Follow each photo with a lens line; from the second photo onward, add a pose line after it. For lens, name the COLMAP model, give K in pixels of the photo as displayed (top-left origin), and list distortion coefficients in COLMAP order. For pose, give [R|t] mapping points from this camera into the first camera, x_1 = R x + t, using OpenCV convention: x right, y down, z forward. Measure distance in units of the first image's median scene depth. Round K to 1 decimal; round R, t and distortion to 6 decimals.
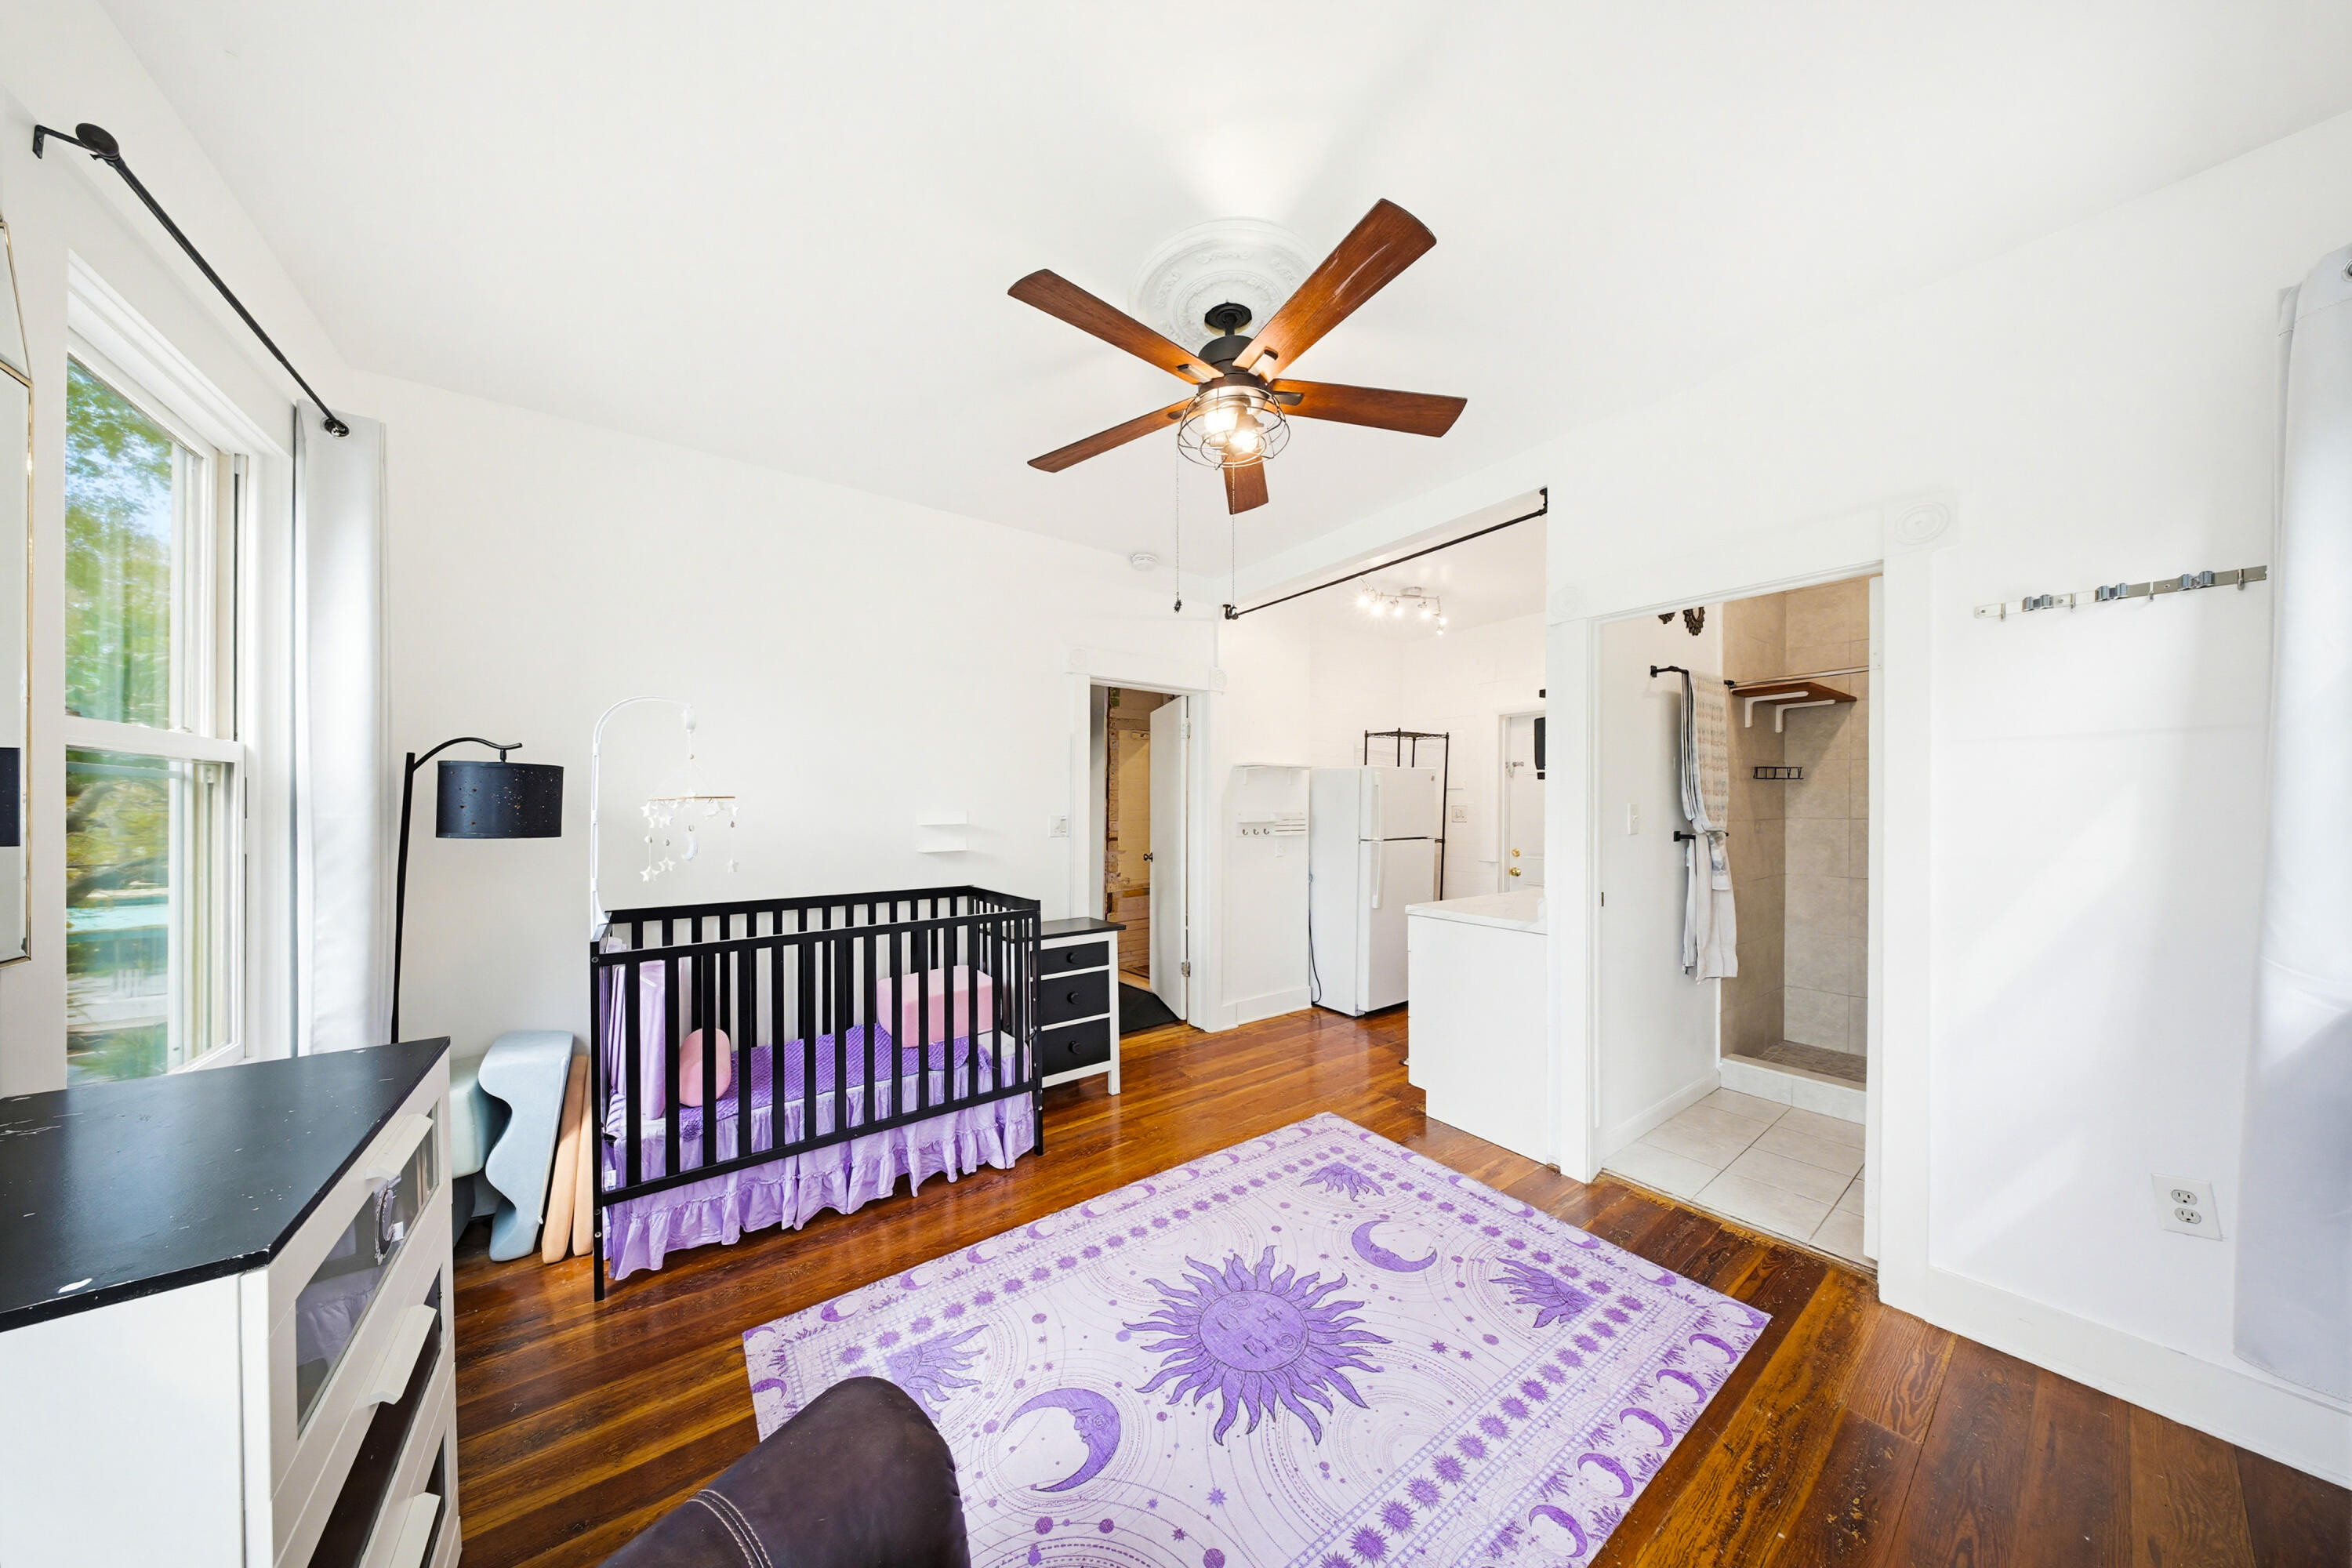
lens RADIAL K [[710.0, 0, 1169.7], [0, 710.0, 803.4], [0, 0, 1]] dist [0.000725, -0.000052]
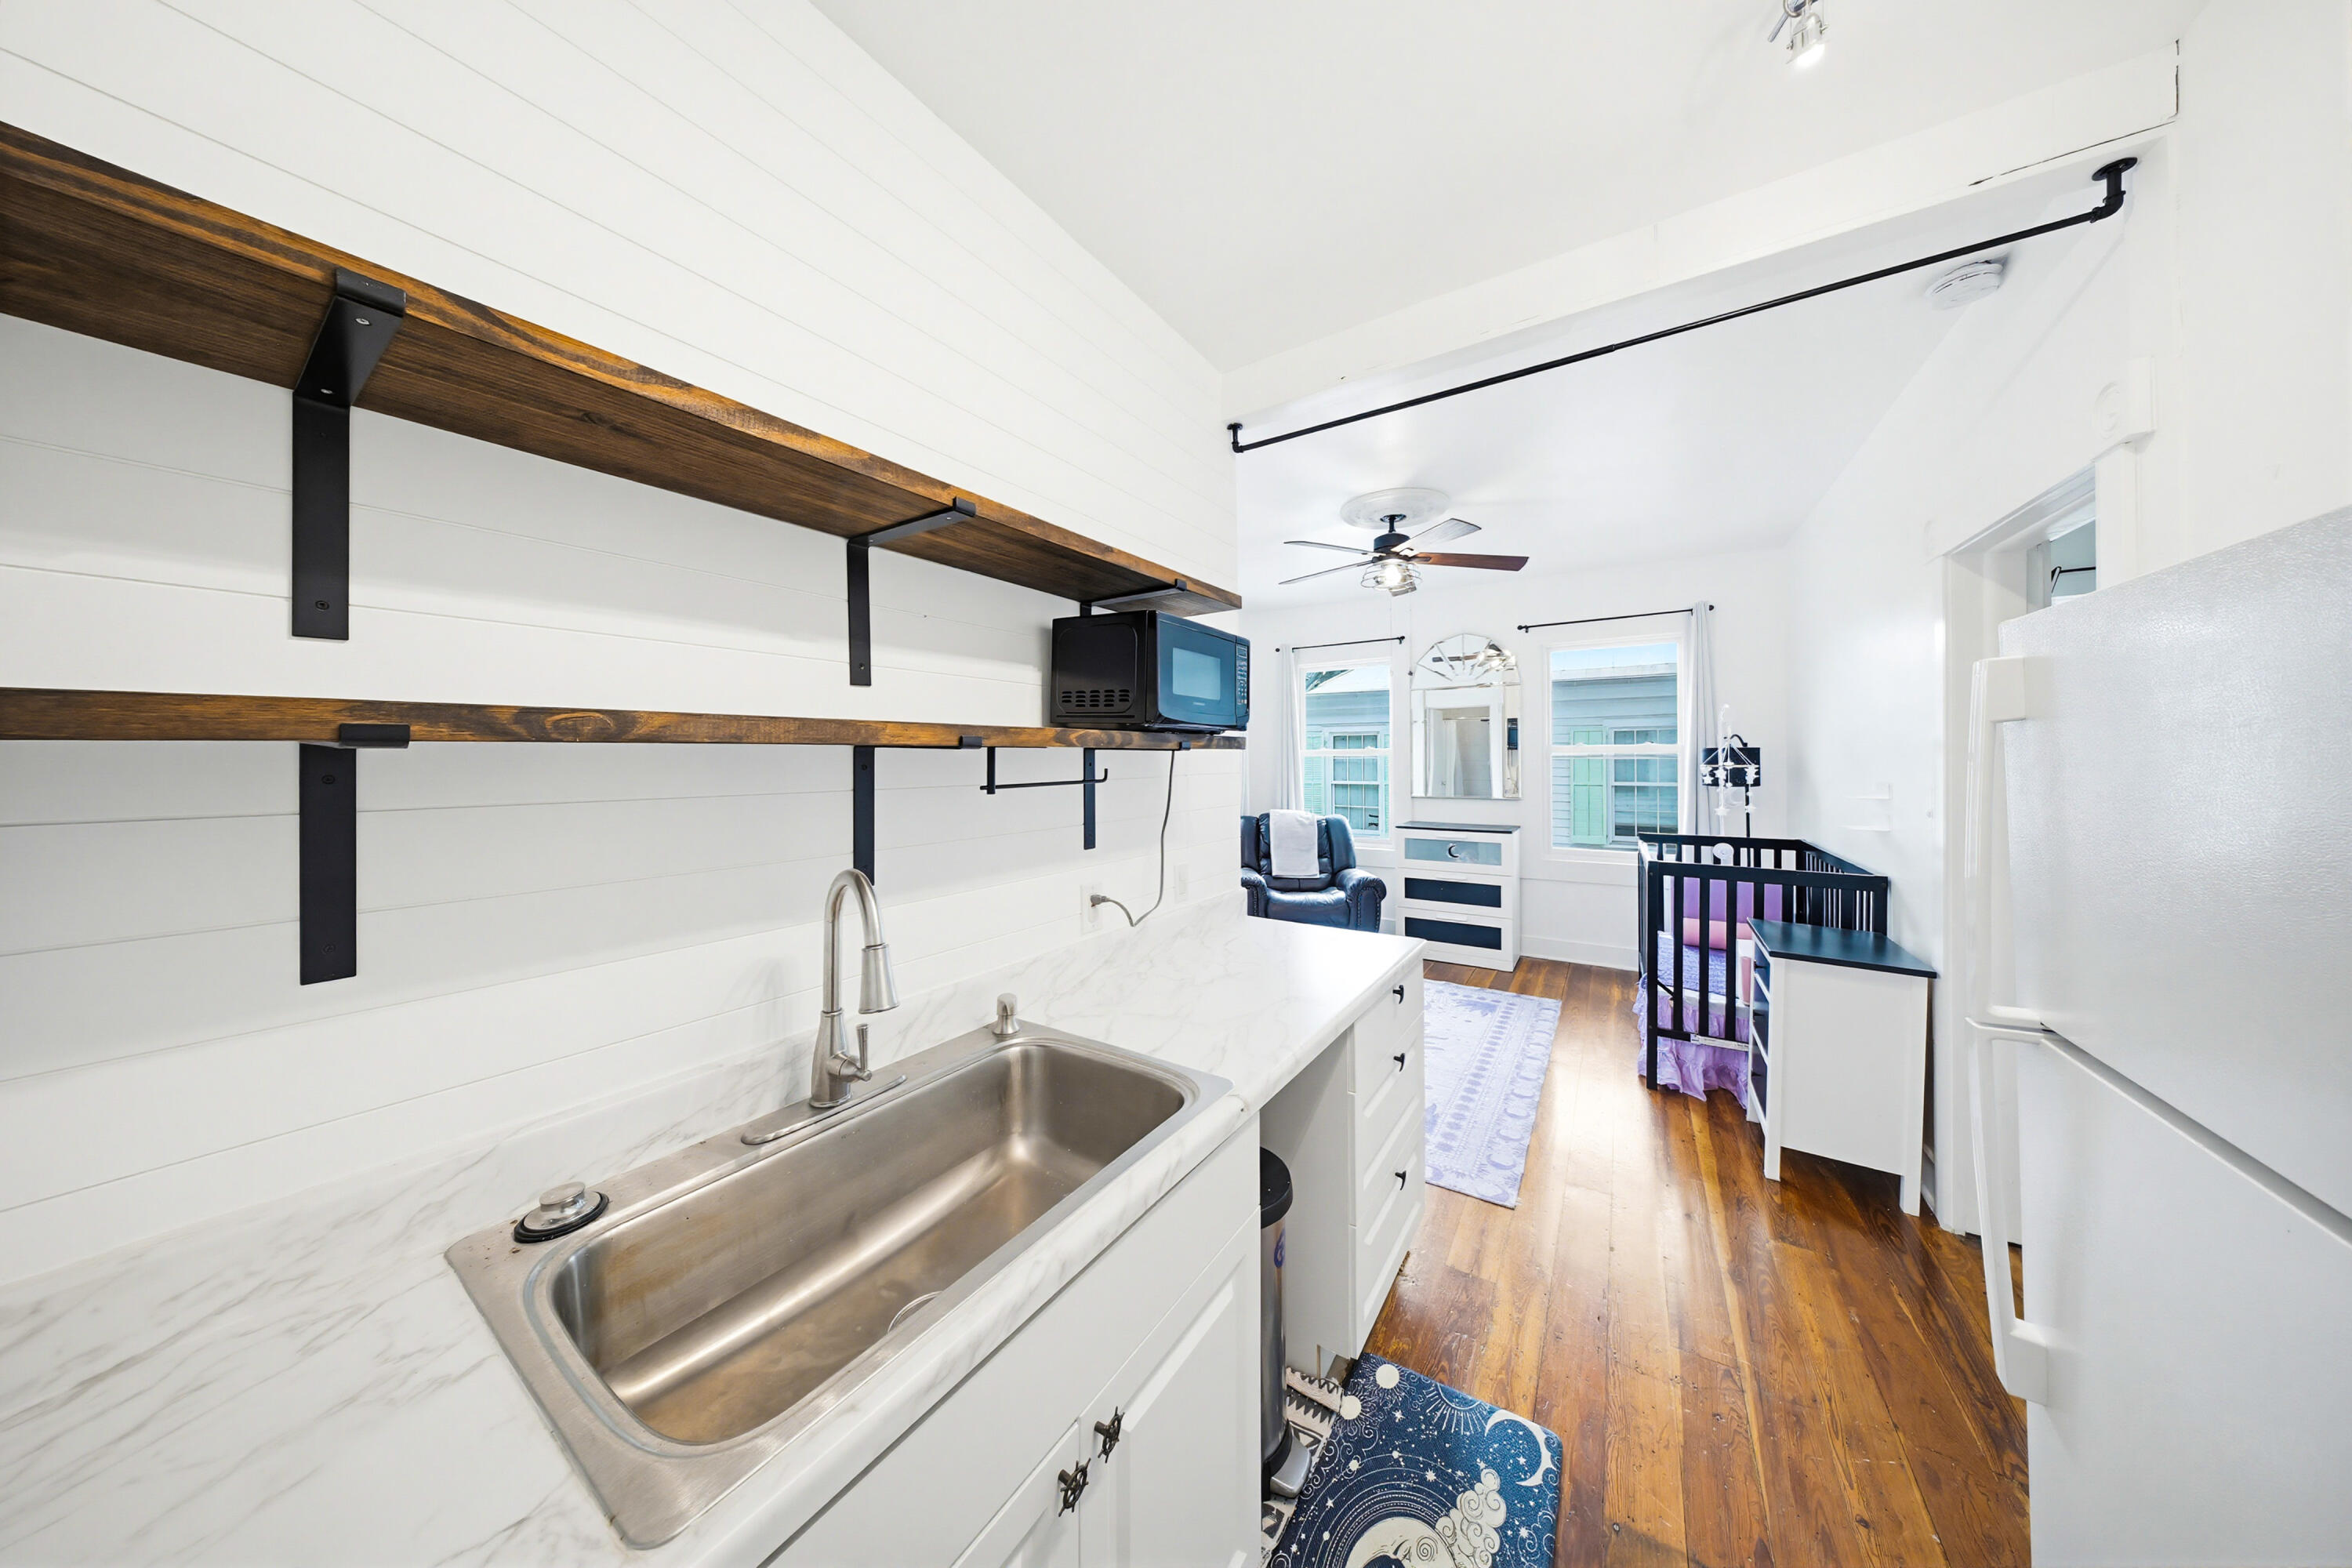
lens RADIAL K [[691.6, 0, 1170.2], [0, 691.6, 758.6], [0, 0, 1]] dist [0.000514, 0.000003]
pose [[-0.933610, 0.008820, -0.358182, 1.213910], [0.007973, 0.999961, 0.003840, -0.048619], [0.358202, 0.000729, -0.933644, 2.325750]]
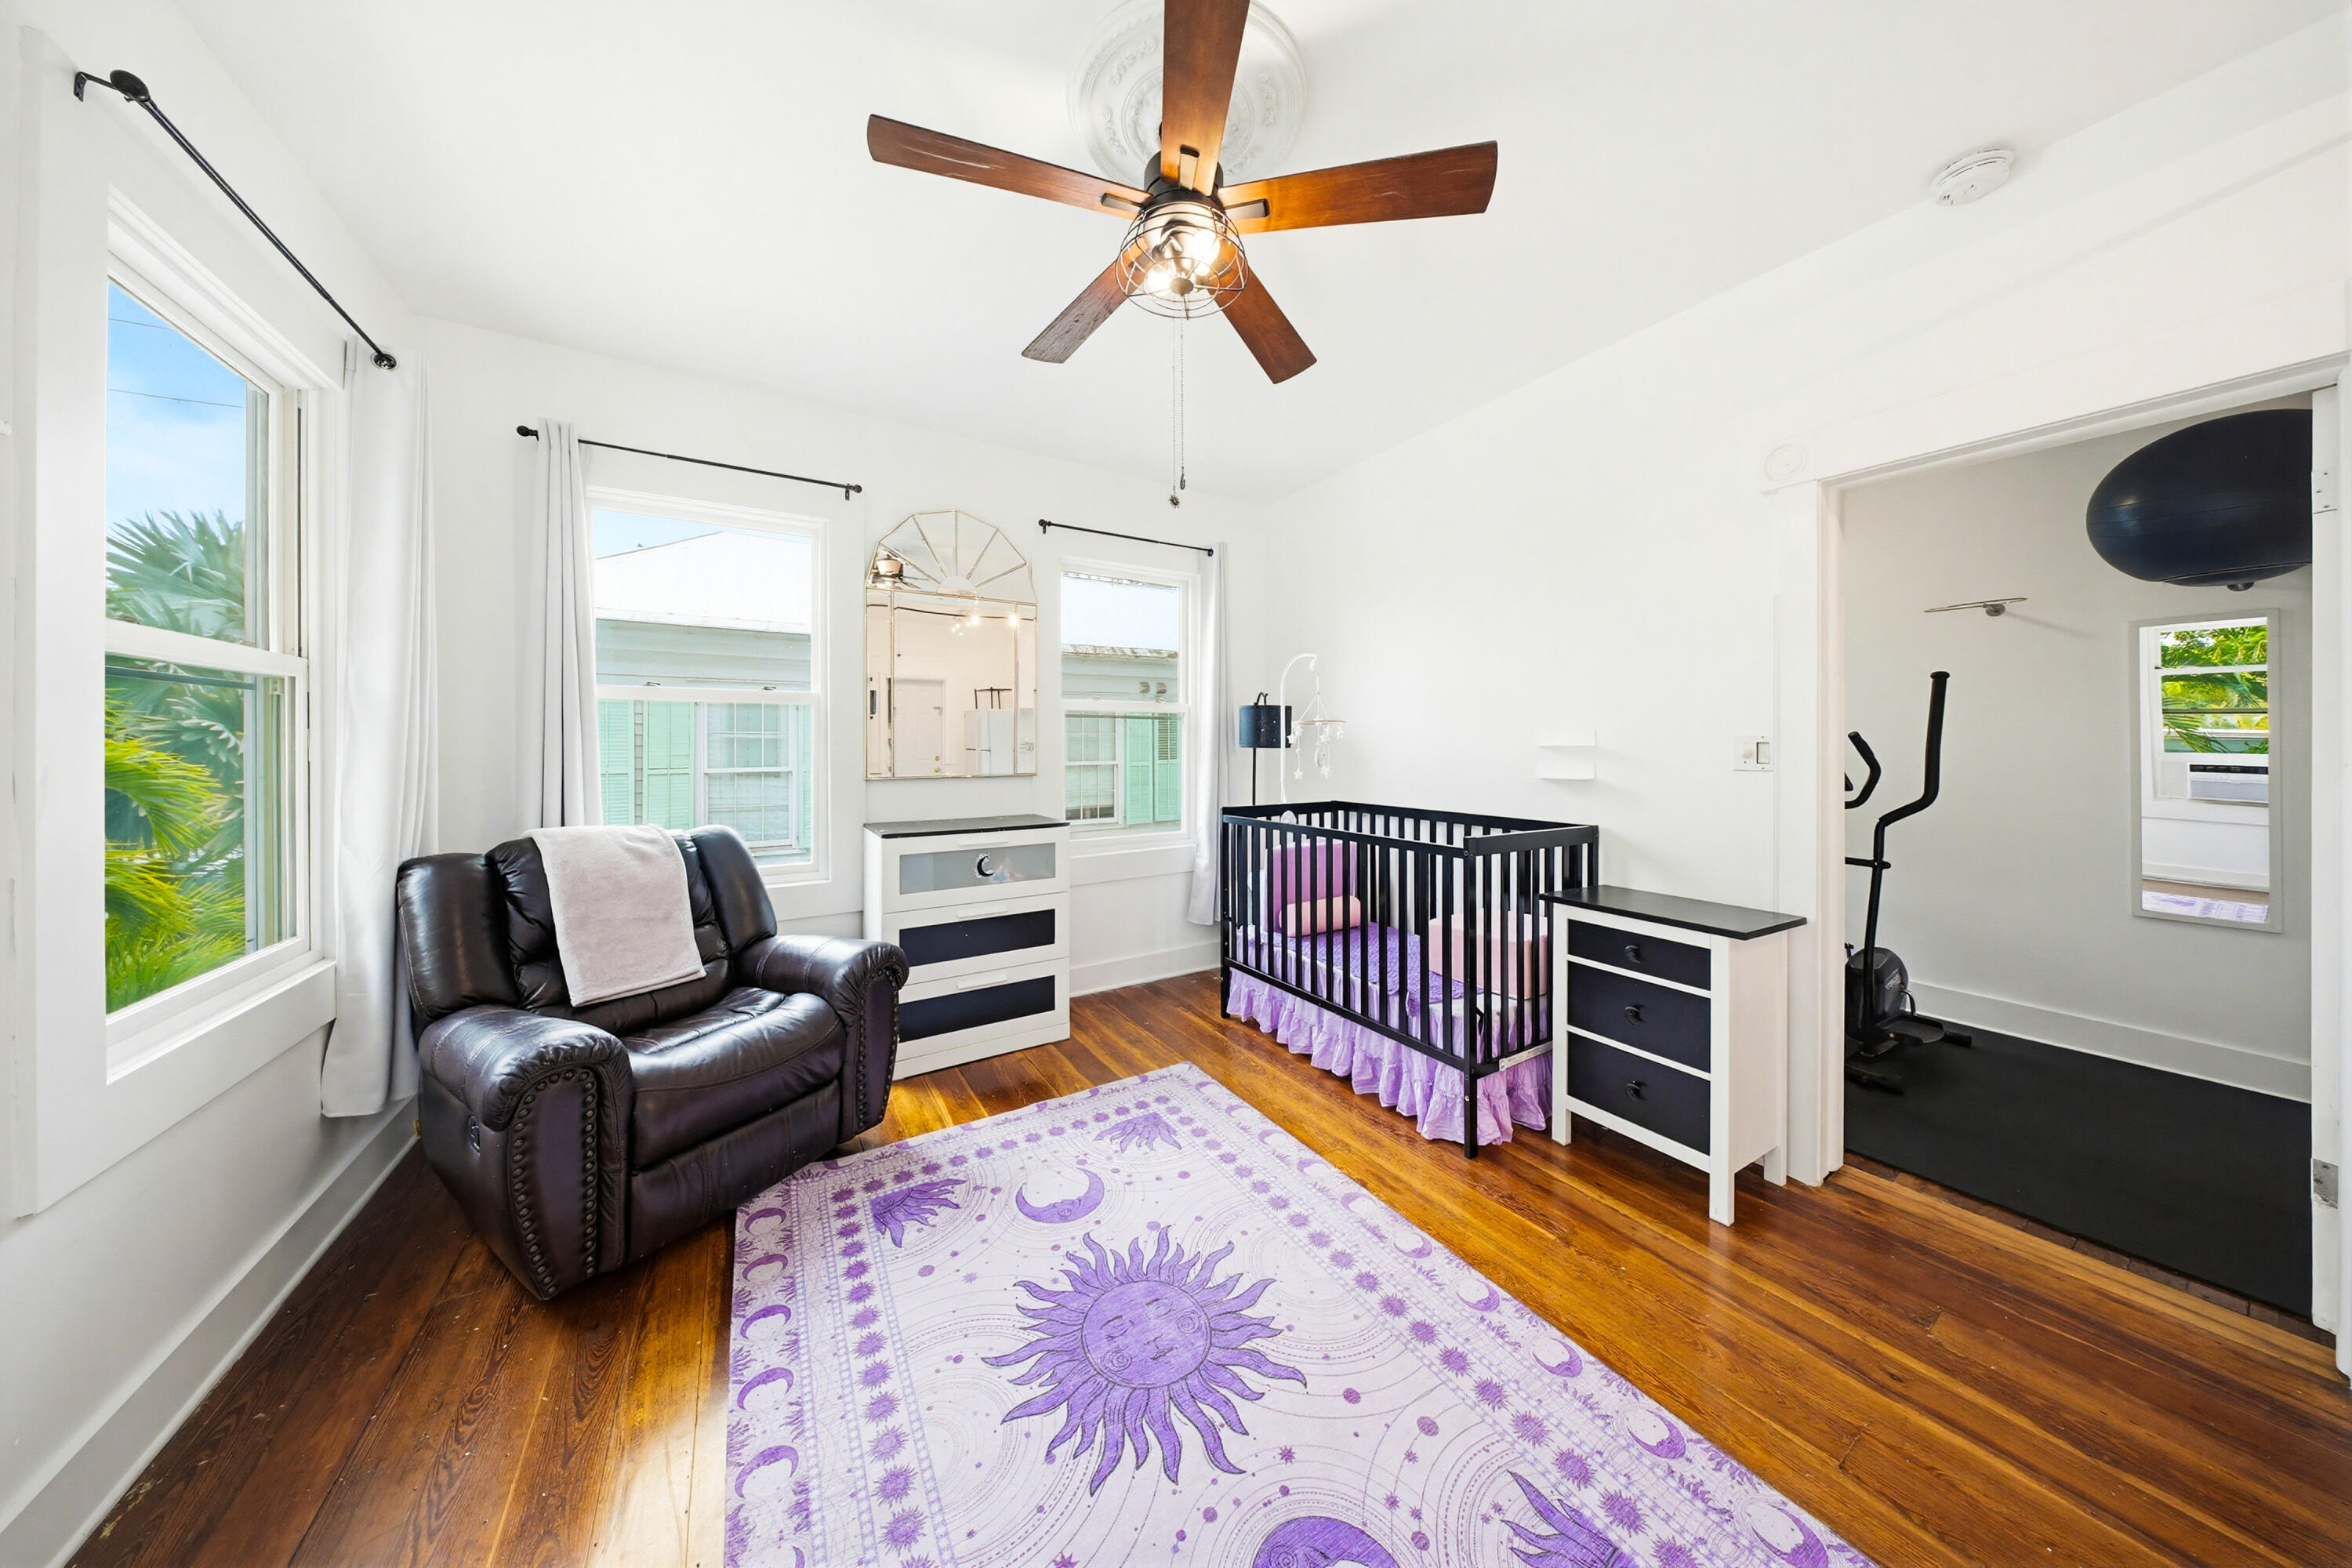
lens RADIAL K [[709.4, 0, 1185.5], [0, 709.4, 737.2], [0, 0, 1]] dist [0.001003, -0.000137]
pose [[-0.083120, -0.005947, -0.996522, 0.852370], [0.000231, 0.999982, -0.005987, 0.034492], [0.996540, -0.000728, -0.083117, 0.993347]]
